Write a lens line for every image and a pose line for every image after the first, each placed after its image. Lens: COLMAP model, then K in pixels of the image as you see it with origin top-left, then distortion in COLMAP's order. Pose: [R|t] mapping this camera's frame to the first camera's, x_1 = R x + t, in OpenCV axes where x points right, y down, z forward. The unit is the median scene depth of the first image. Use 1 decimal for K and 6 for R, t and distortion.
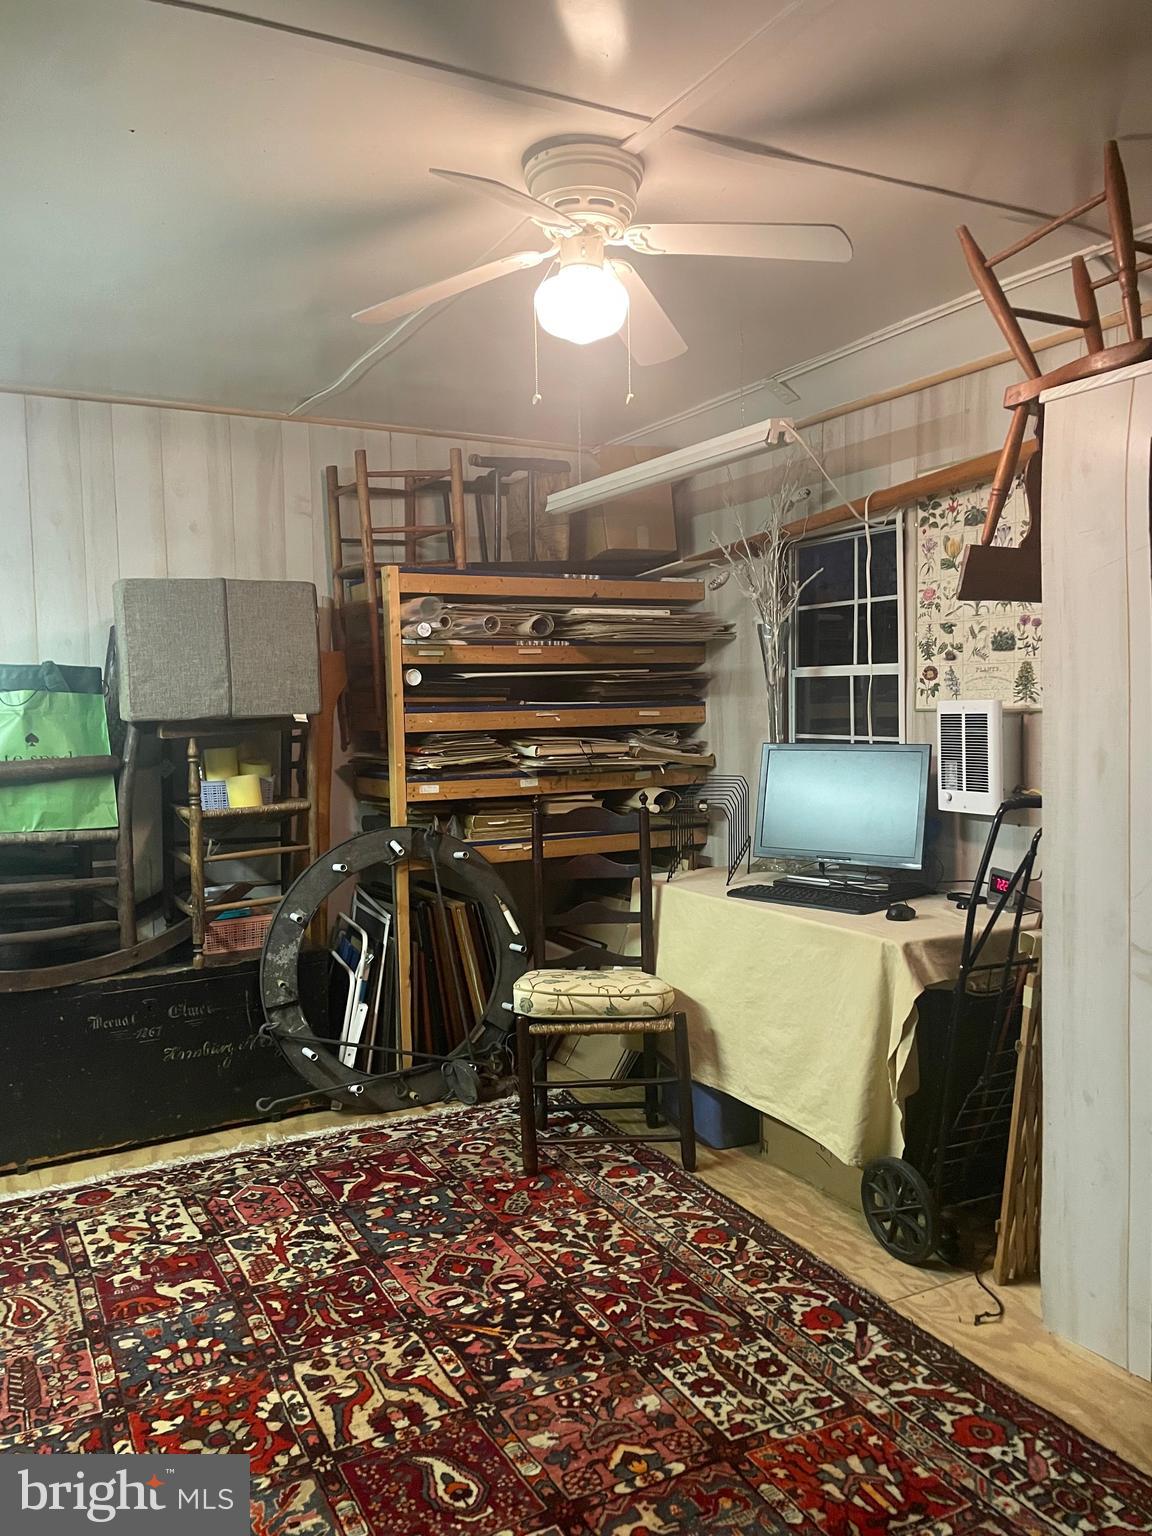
lens RADIAL K [[1162.0, 0, 579.2], [0, 1162.0, 755.7], [0, 0, 1]] dist [0.046555, -0.069675]
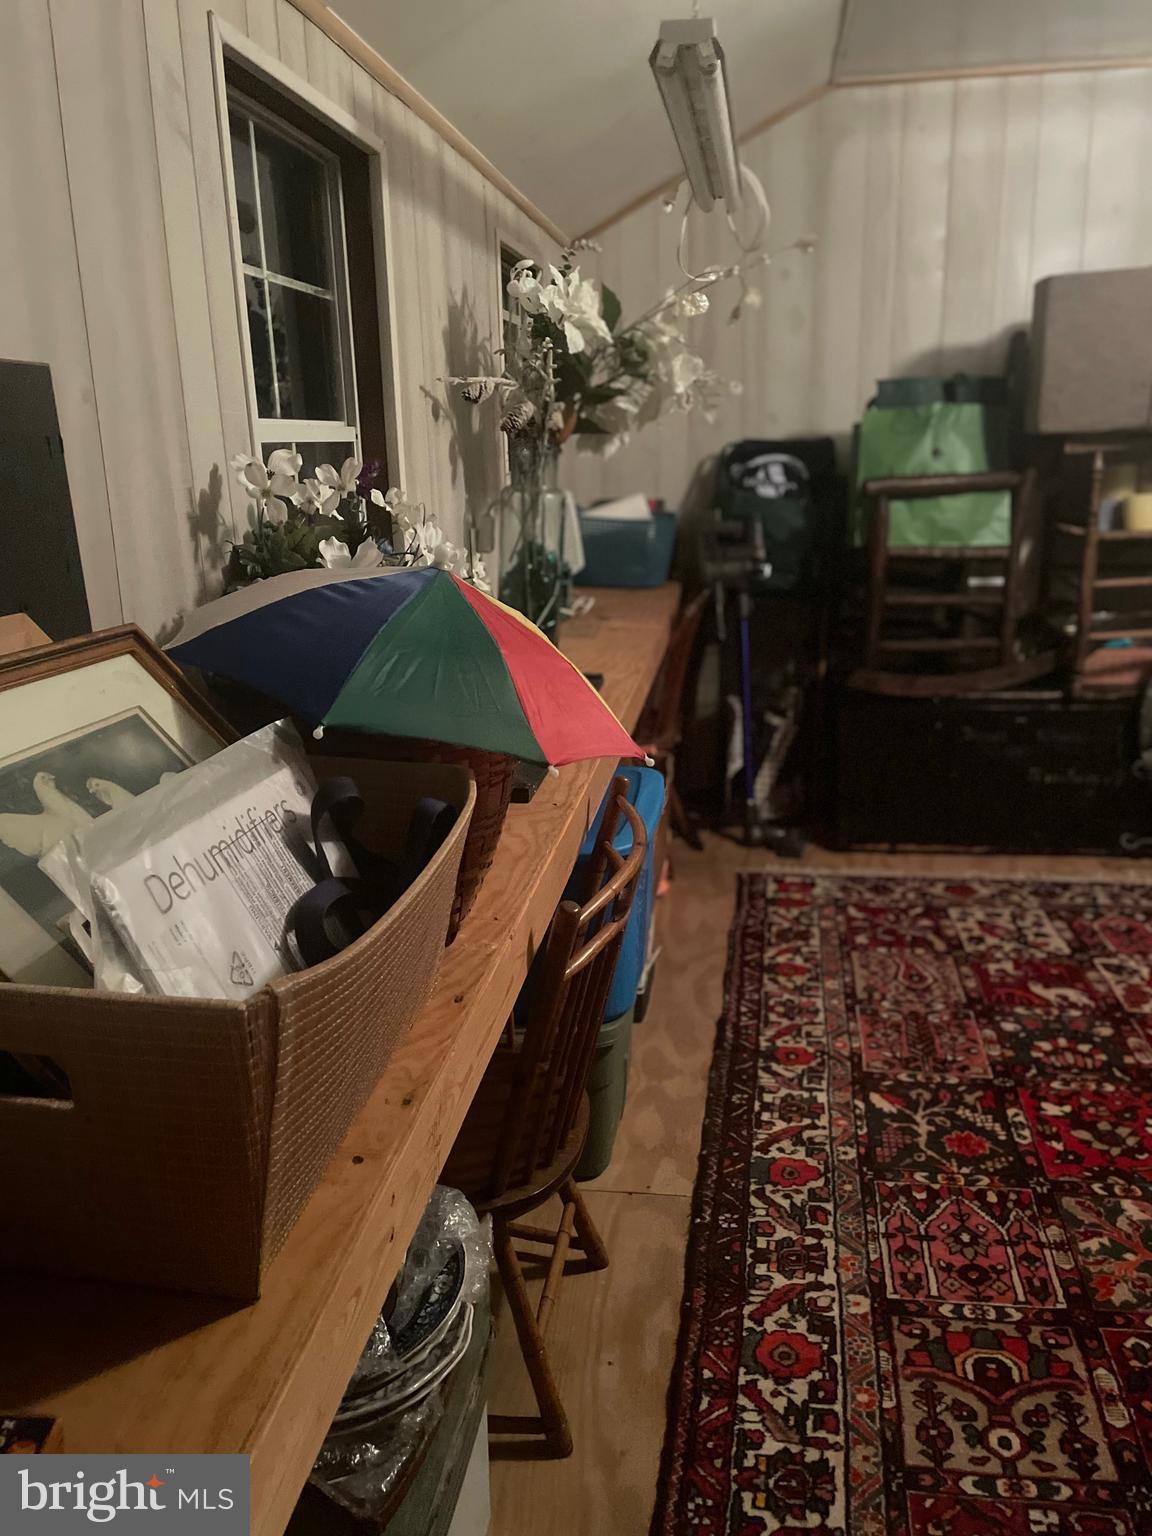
lens RADIAL K [[1162.0, 0, 582.5], [0, 1162.0, 758.5], [0, 0, 1]] dist [0.046555, -0.069675]
pose [[0.795790, 0.164007, -0.582941, -0.104549], [-0.024507, 0.970561, 0.239606, 0.011871], [0.605077, -0.176390, 0.776382, -0.031687]]
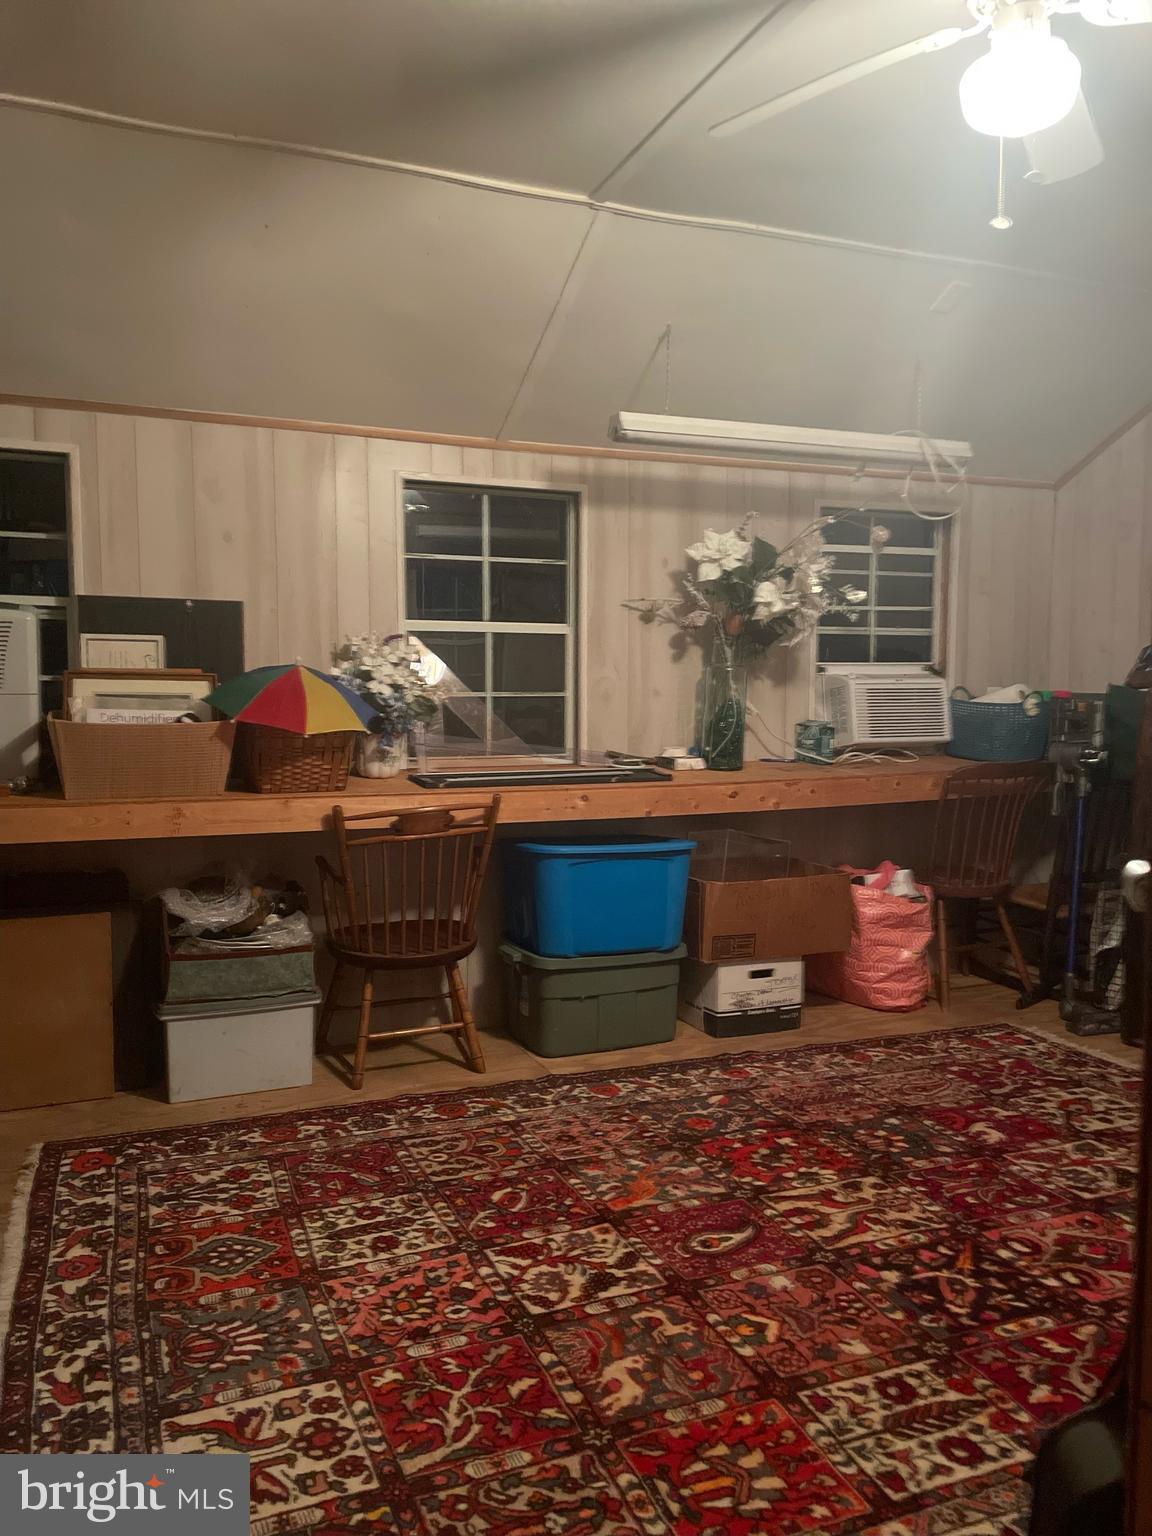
lens RADIAL K [[1162.0, 0, 571.3], [0, 1162.0, 773.1], [0, 0, 1]] dist [0.046555, -0.069675]
pose [[-0.100922, 0.100090, -0.989847, 0.809105], [-0.052276, 0.993019, 0.105741, 0.015433], [0.993520, 0.062417, -0.094985, 0.713465]]
